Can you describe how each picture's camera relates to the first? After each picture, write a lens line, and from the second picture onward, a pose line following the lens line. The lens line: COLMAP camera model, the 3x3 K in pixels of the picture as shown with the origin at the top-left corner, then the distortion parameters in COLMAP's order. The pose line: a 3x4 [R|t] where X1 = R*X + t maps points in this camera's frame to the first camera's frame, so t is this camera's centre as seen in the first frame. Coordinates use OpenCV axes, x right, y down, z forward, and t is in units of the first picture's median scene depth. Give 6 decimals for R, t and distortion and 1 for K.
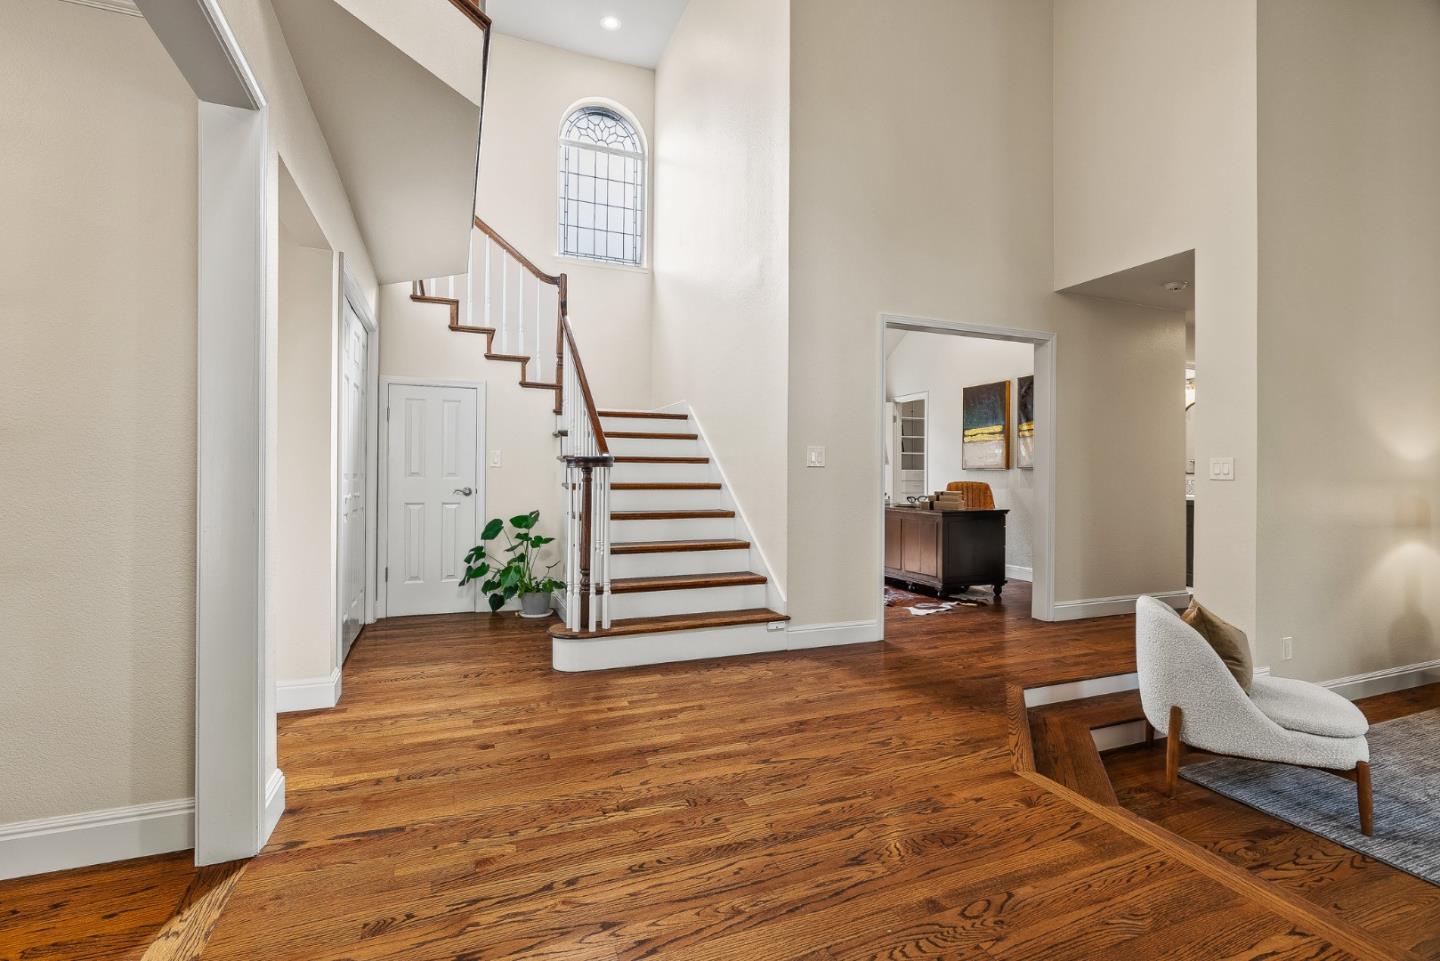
lens RADIAL K [[651.1, 0, 716.4], [0, 651.1, 473.8], [0, 0, 1]] dist [-0.005865, 0.000439]
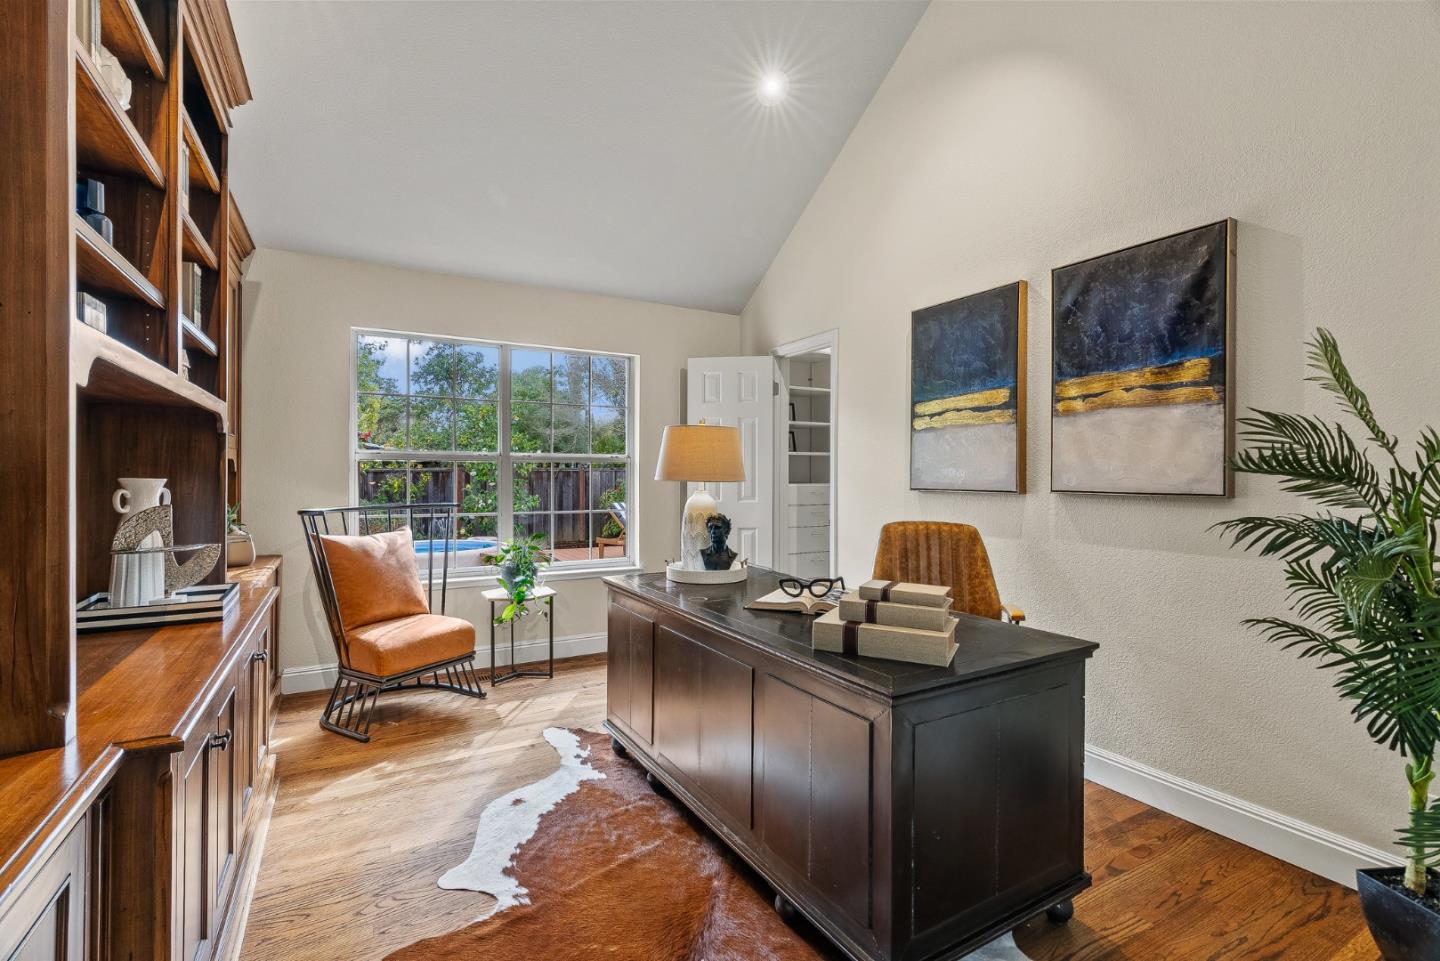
lens RADIAL K [[651.1, 0, 720.8], [0, 651.1, 479.5], [0, 0, 1]] dist [-0.005865, 0.000439]
pose [[0.990137, 0.000225, 0.140106, 0.186929], [-0.001829, 0.999934, 0.011319, -0.019404], [-0.140094, -0.011463, 0.990072, 0.579590]]
